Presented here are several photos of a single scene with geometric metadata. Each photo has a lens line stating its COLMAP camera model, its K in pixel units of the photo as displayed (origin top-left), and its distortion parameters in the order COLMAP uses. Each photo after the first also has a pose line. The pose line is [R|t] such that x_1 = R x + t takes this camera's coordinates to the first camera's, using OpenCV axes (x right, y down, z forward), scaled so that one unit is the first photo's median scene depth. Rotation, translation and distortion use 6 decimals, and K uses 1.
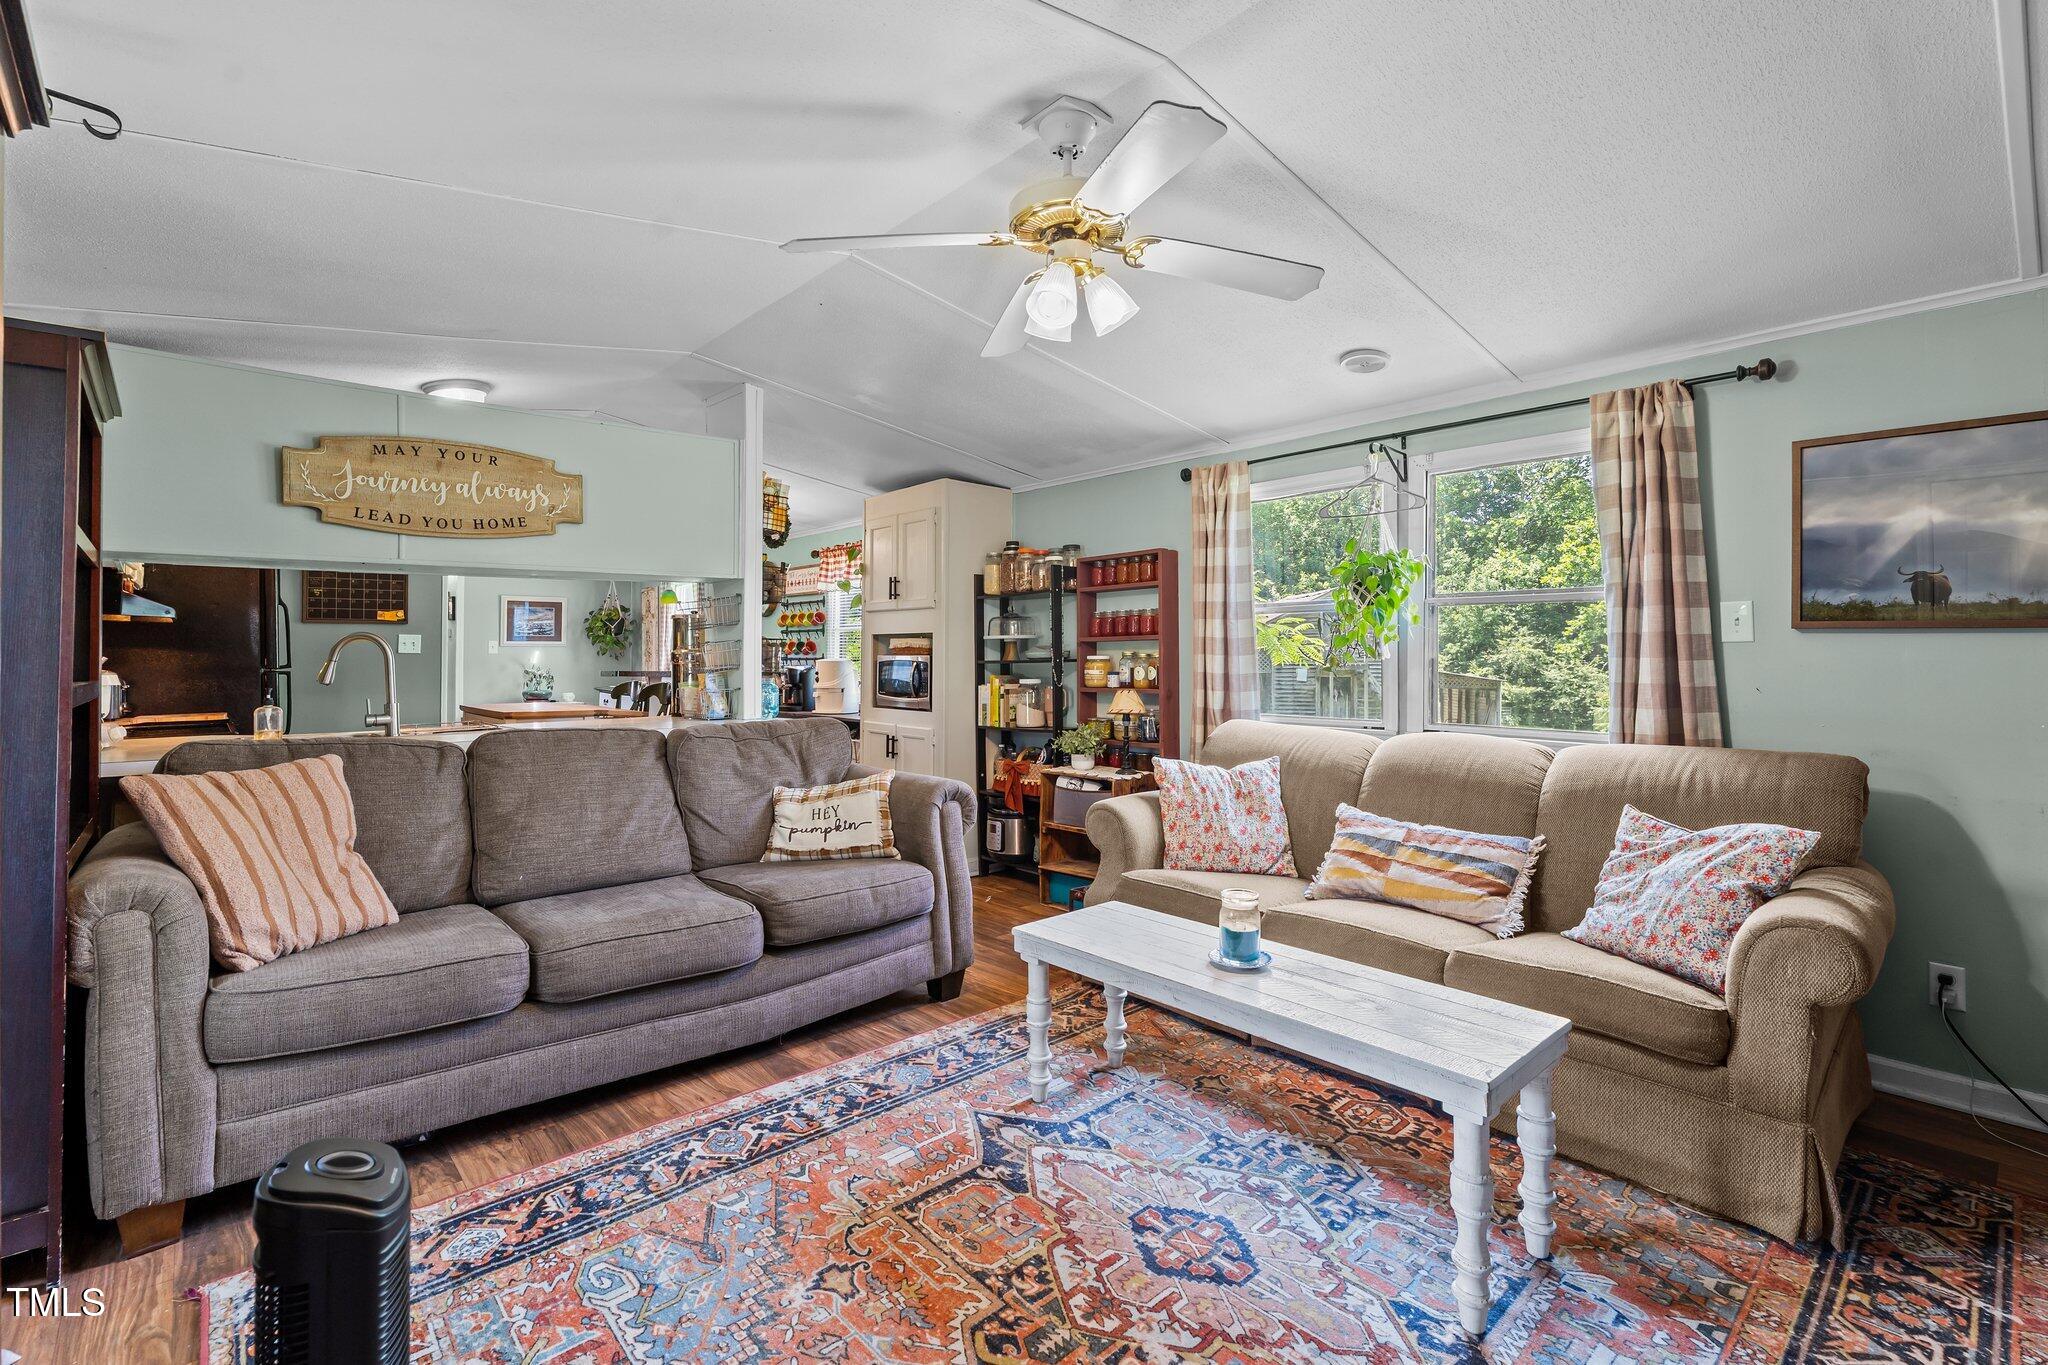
lens RADIAL K [[923.2, 0, 1049.0], [0, 923.2, 640.9], [0, 0, 1]] dist [-0.000183, -0.000058]
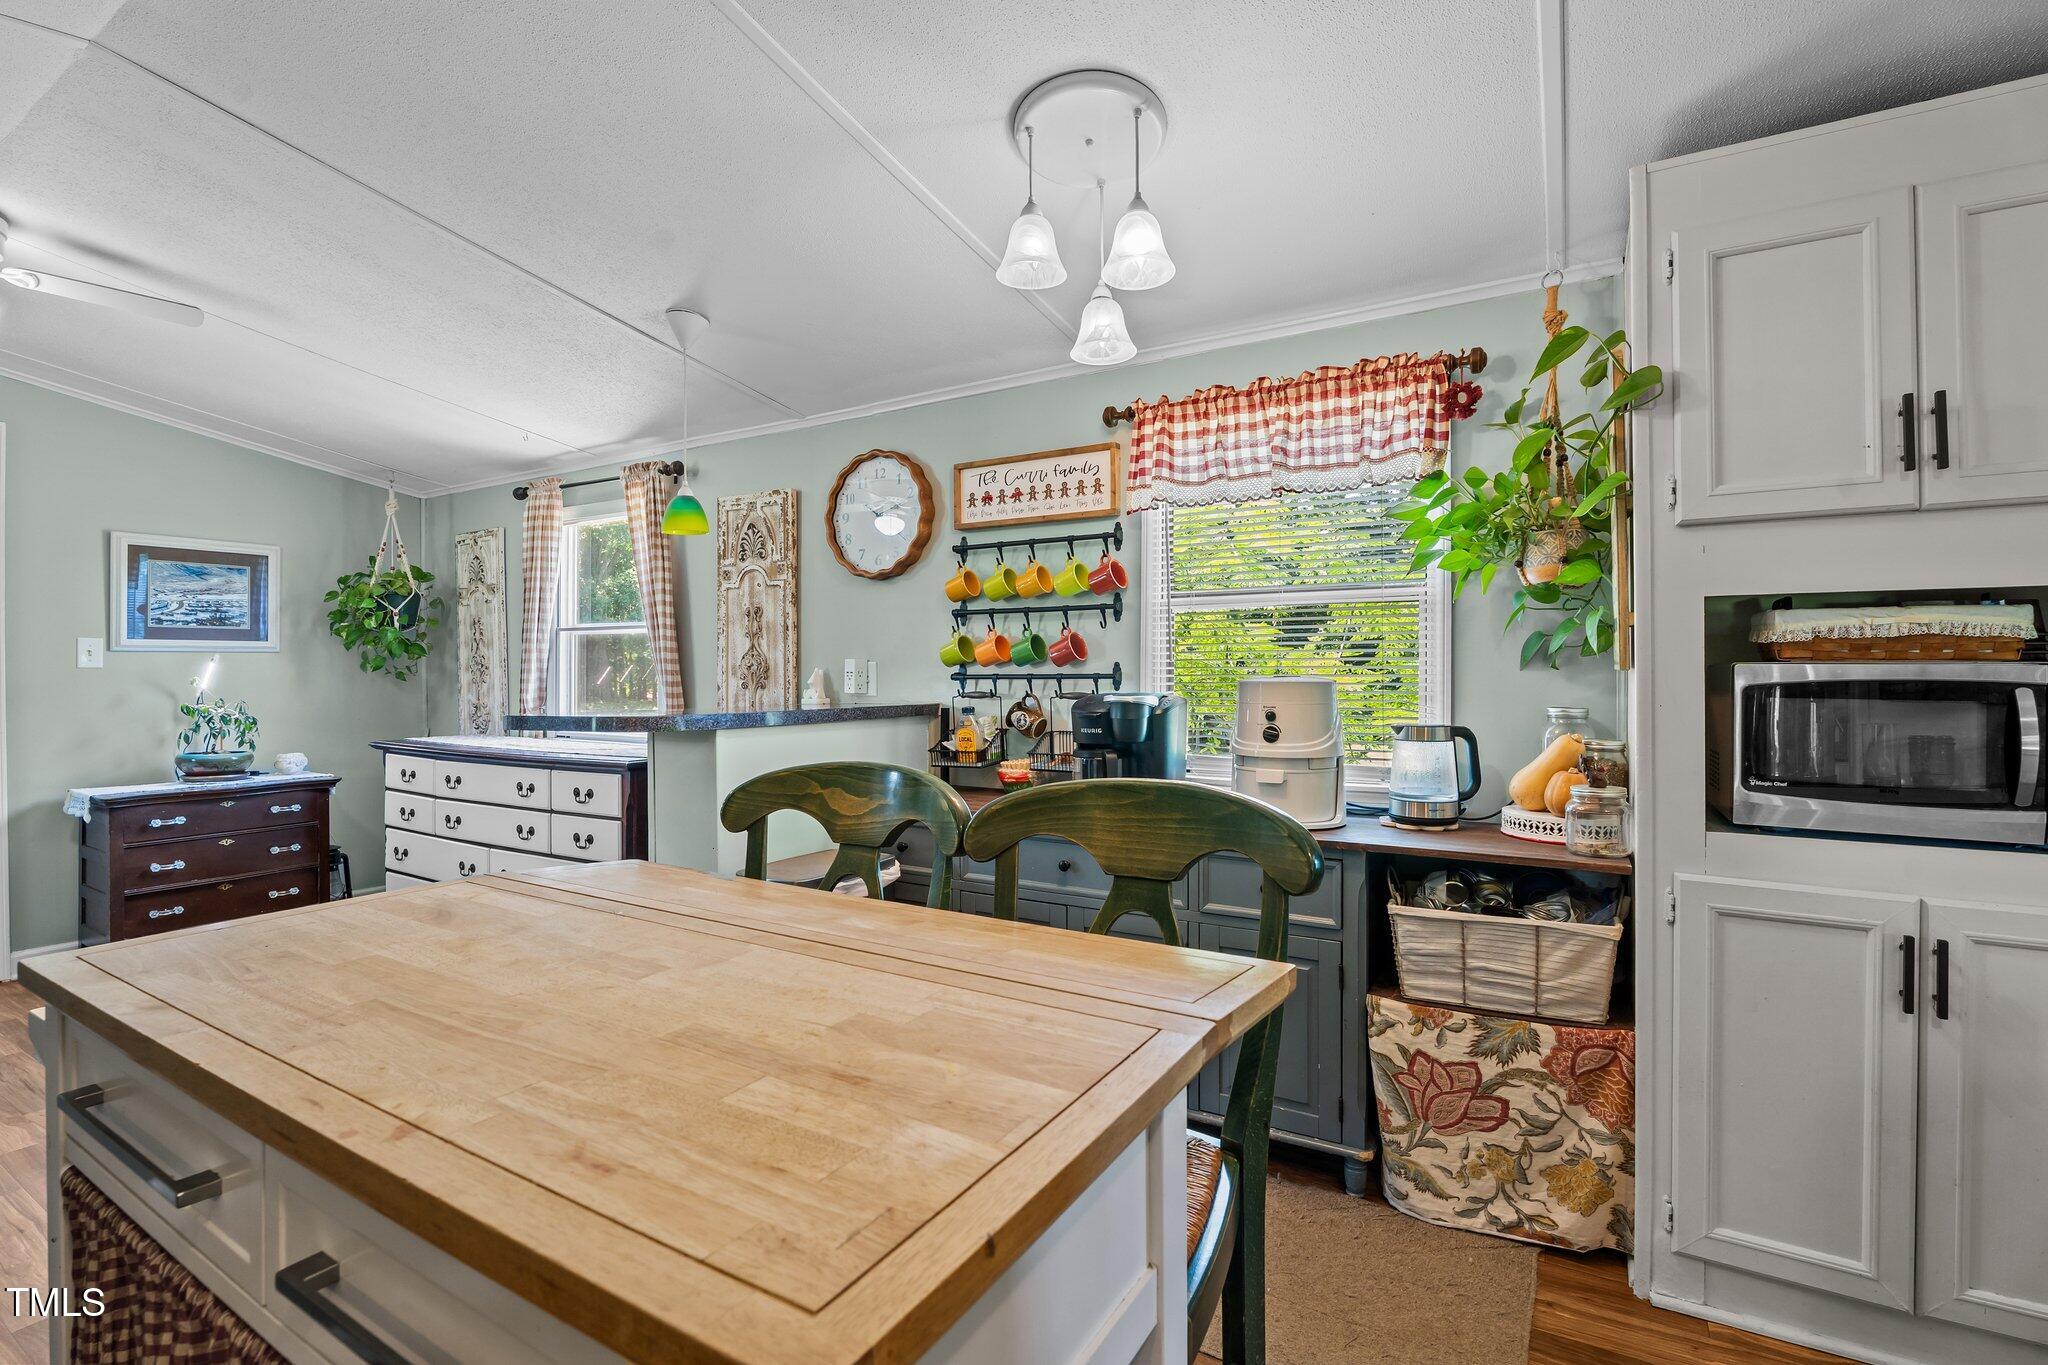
lens RADIAL K [[923.2, 0, 1021.4], [0, 923.2, 678.7], [0, 0, 1]] dist [-0.000183, -0.000058]
pose [[0.960516, -0.004216, 0.278194, -0.334292], [-0.002198, 0.999739, 0.022739, 0.008954], [-0.278218, -0.022452, 0.960256, 0.514737]]
